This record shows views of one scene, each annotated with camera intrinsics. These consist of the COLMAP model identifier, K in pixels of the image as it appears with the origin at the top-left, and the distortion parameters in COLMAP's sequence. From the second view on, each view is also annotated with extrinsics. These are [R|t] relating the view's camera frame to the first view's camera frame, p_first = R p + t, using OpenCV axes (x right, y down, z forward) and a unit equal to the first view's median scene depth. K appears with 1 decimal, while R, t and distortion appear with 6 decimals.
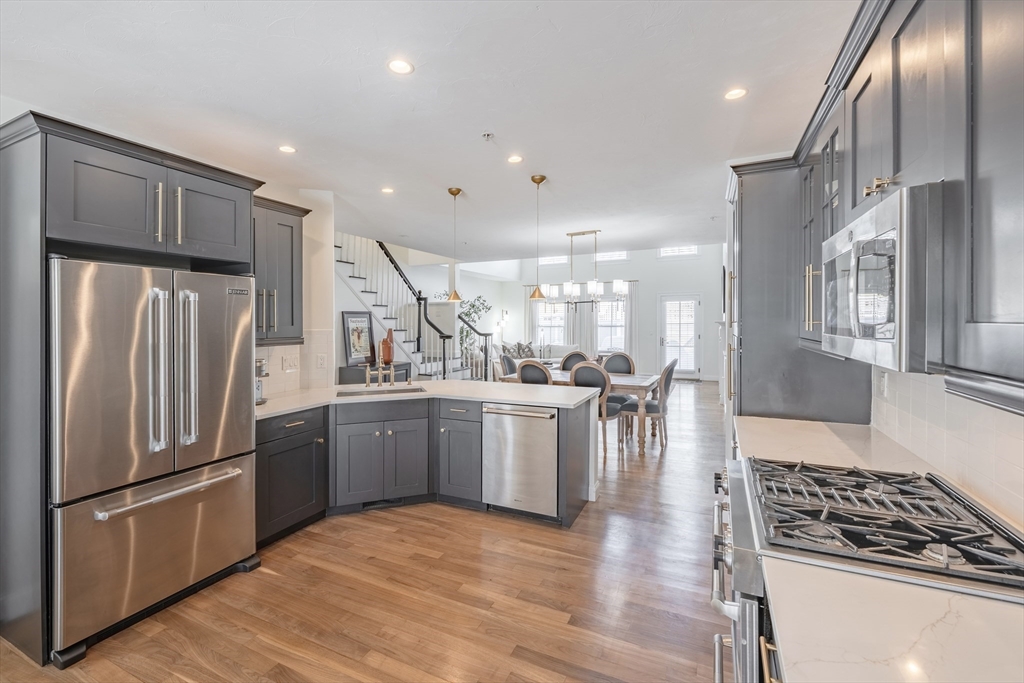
lens RADIAL K [[437.2, 0, 507.4], [0, 437.2, 321.2], [0, 0, 1]] dist [0.000096, 0.000008]
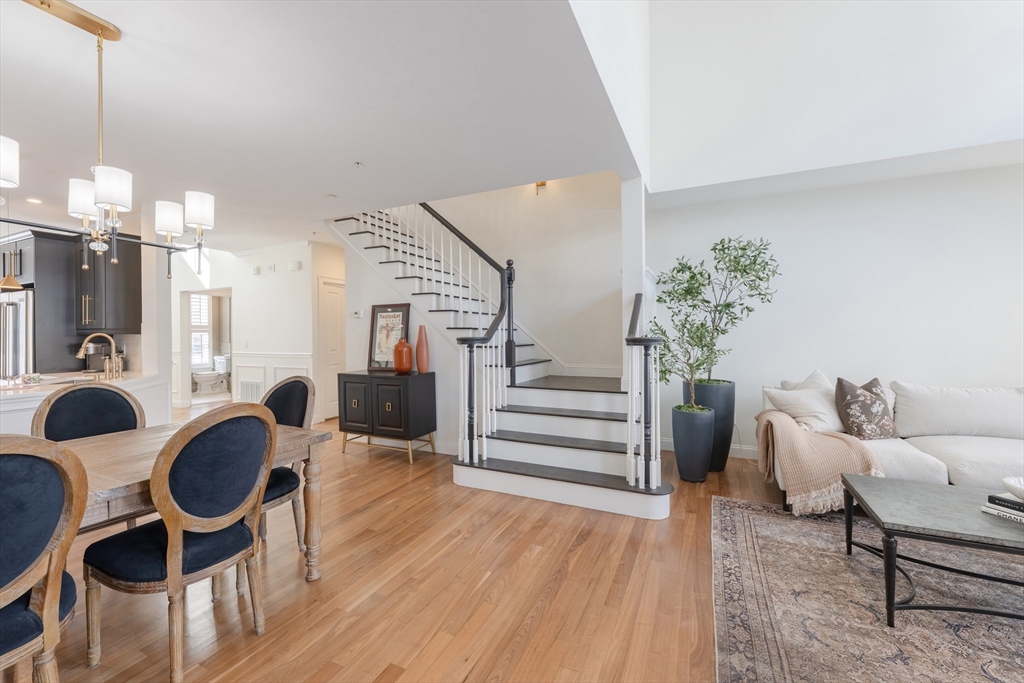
lens RADIAL K [[421.5, 0, 512.1], [0, 421.5, 333.2], [0, 0, 1]] dist [-0.000007, -0.000157]
pose [[0.001077, 0.010121, -0.999948, 0.387473], [0.007255, 0.999922, 0.010128, 0.022323], [0.999973, -0.007265, 0.001003, 1.094906]]
